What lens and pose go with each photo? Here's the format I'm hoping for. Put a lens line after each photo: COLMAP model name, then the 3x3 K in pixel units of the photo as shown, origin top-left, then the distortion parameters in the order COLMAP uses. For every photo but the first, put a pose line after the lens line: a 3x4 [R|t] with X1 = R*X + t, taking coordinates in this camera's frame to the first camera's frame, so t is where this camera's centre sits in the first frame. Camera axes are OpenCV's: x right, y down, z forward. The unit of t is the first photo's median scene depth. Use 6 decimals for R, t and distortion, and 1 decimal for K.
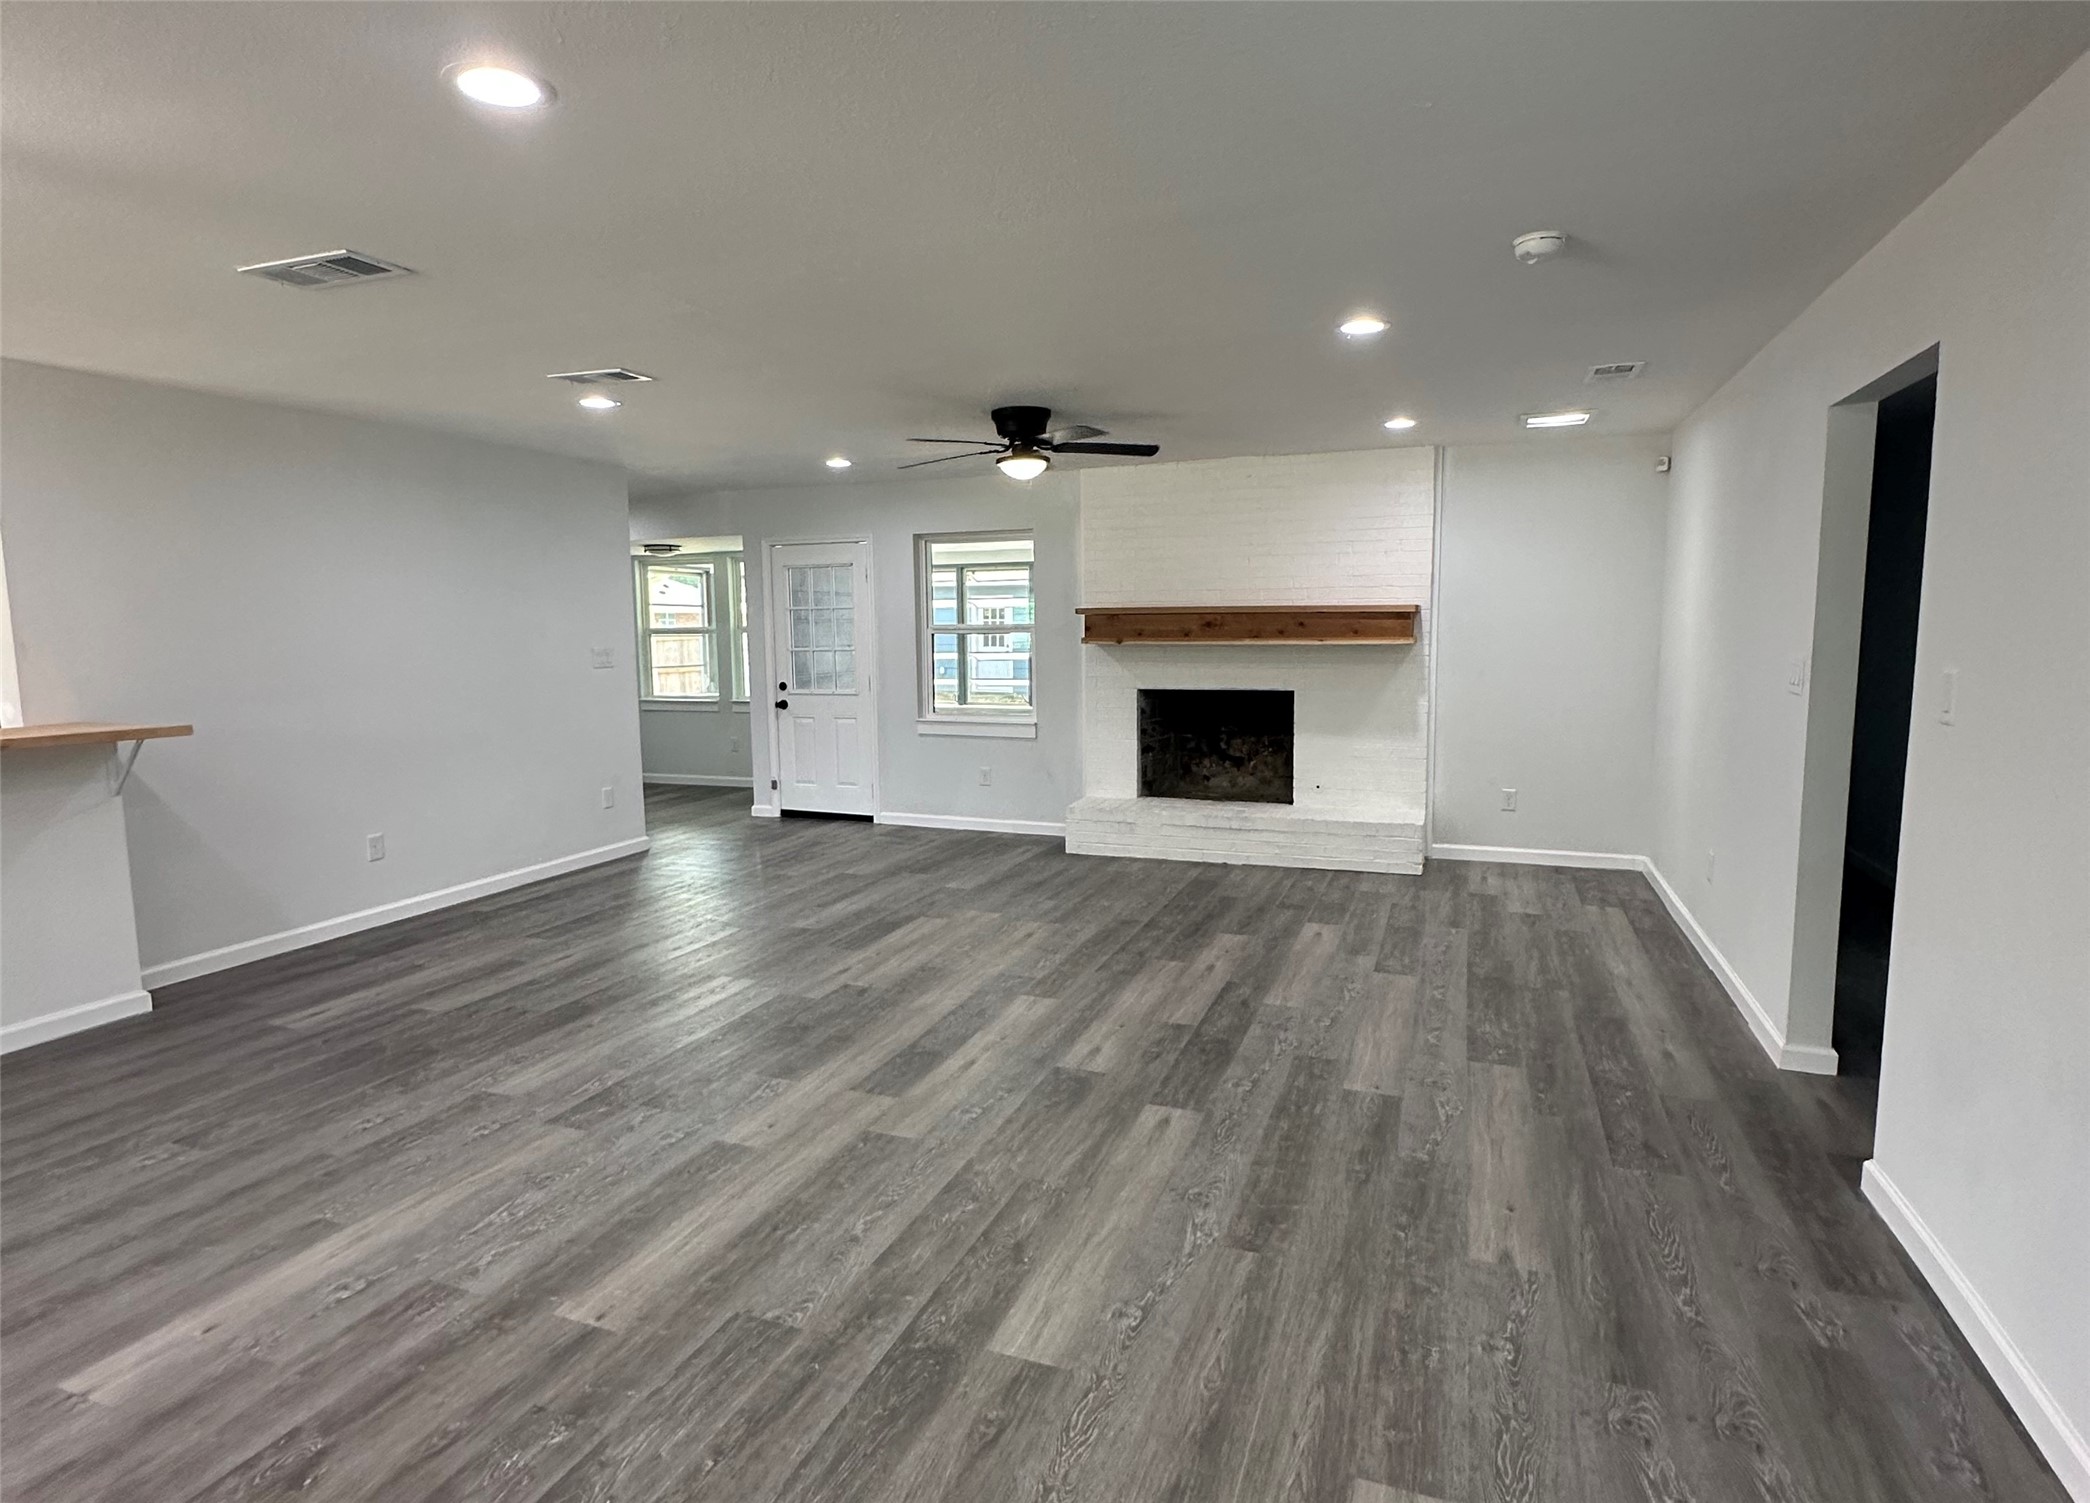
lens RADIAL K [[1109.7, 0, 1055.7], [0, 1109.7, 743.6], [0, 0, 1]] dist [-0.007640, 0.004782]
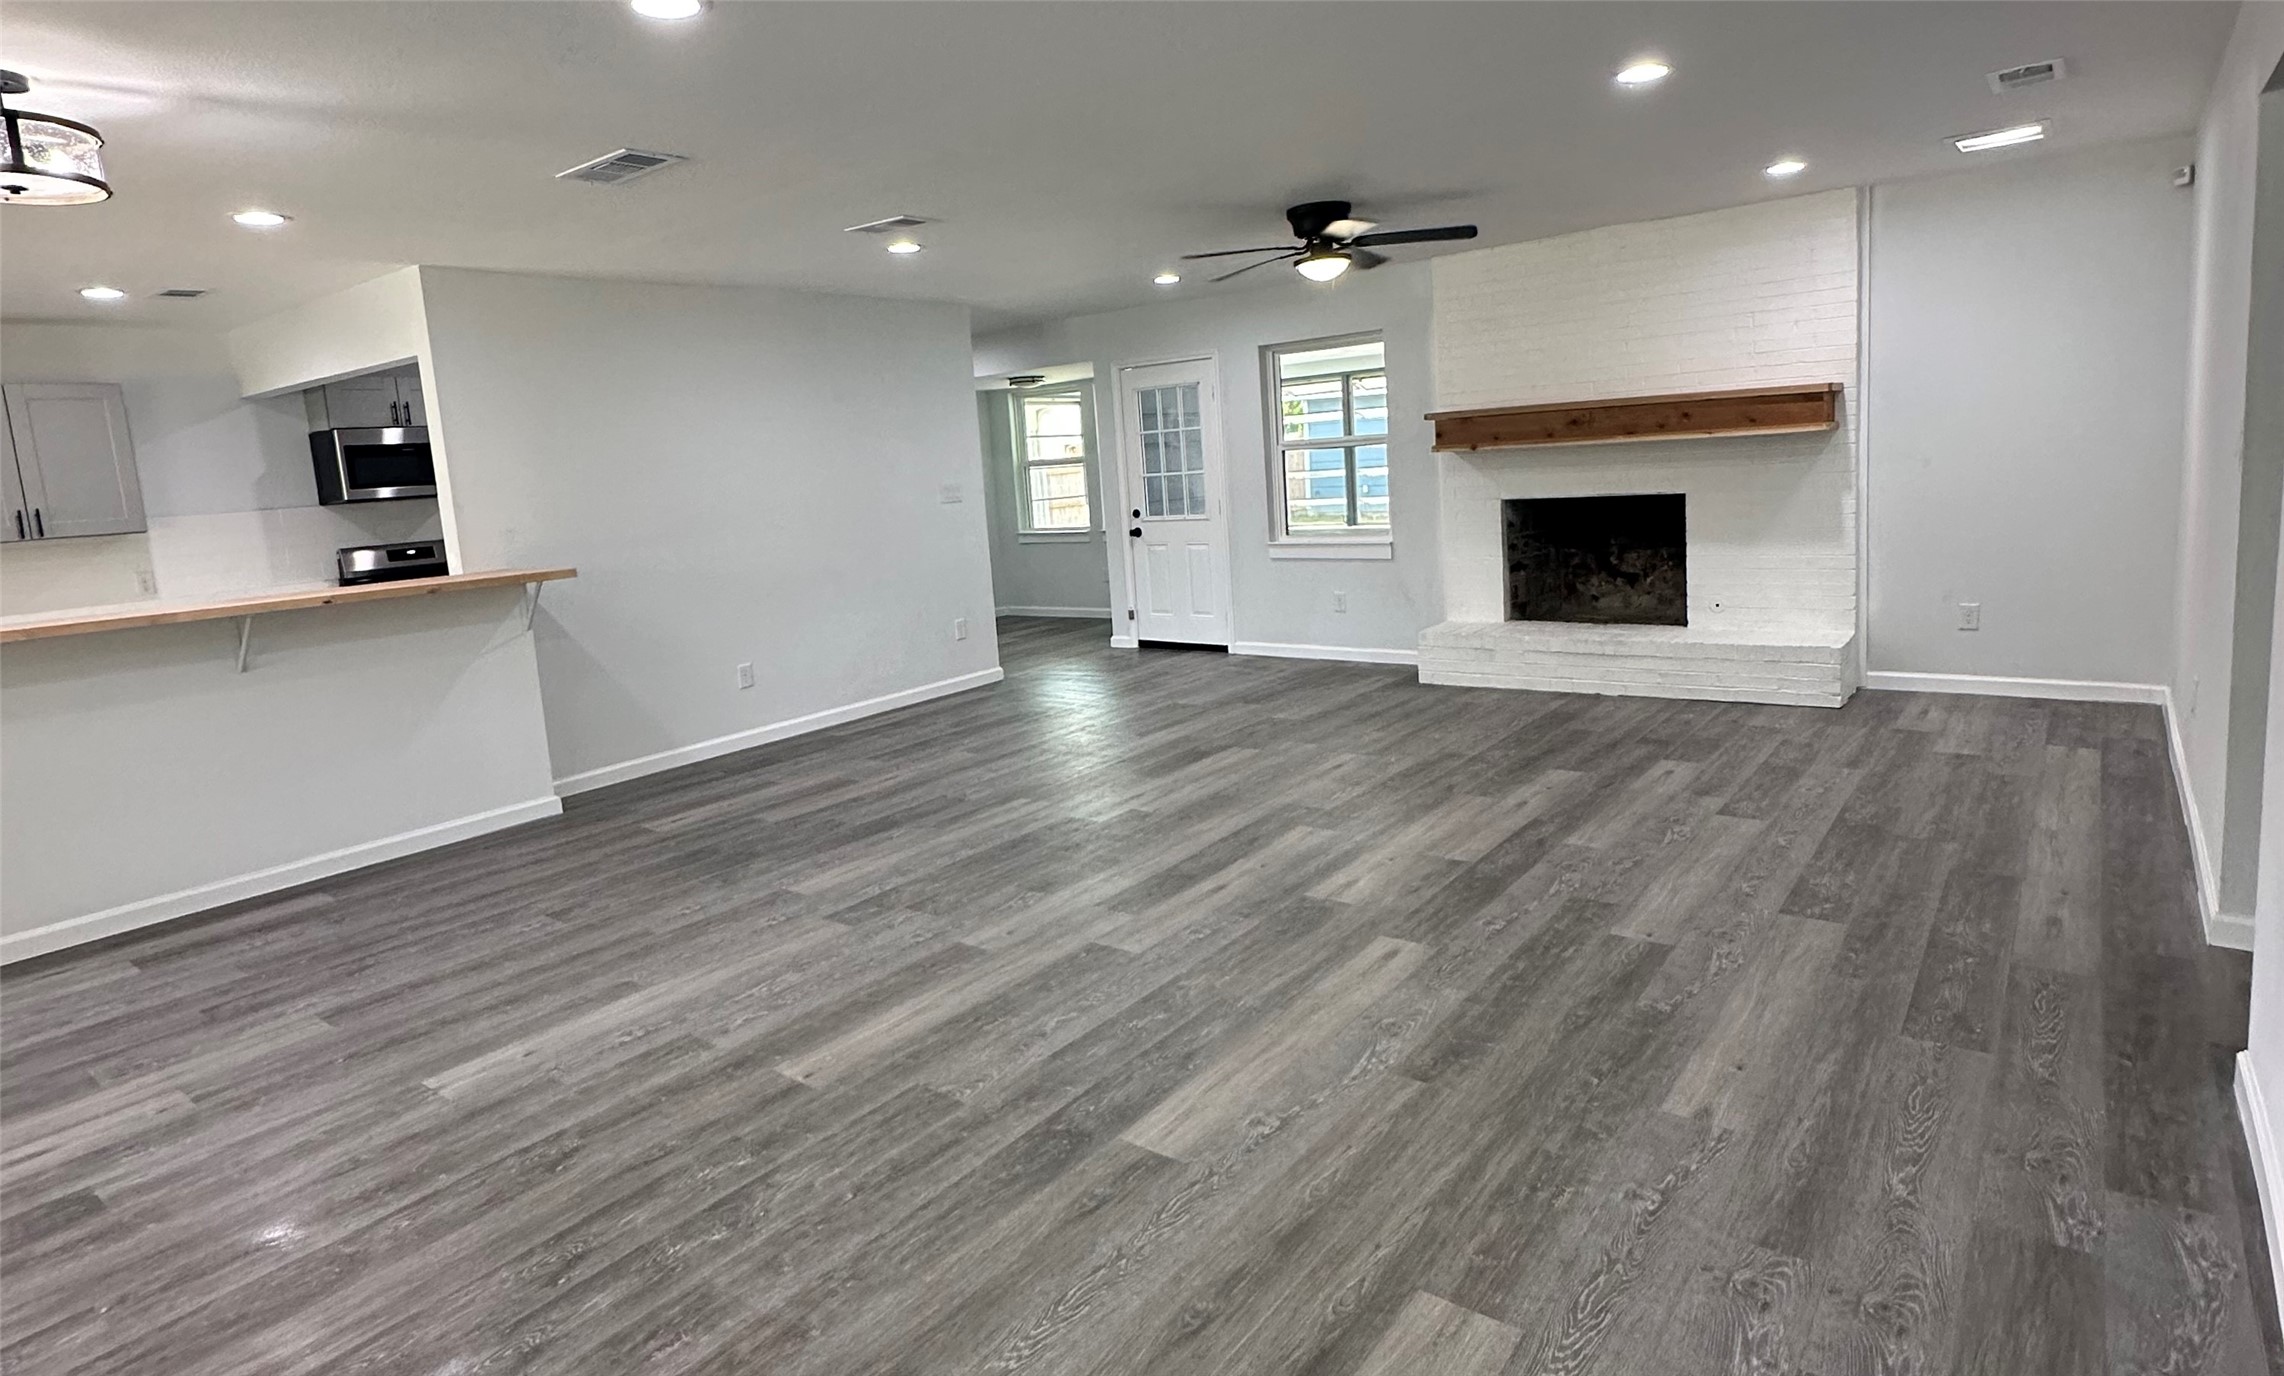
lens RADIAL K [[1236.9, 0, 1168.3], [0, 1236.9, 594.8], [0, 0, 1]] dist [-0.002282, 0.001307]
pose [[0.953607, -0.022082, -0.300243, 0.235376], [0.027113, 0.999553, 0.012599, 0.014958], [0.299830, -0.020154, 0.953780, -0.060355]]
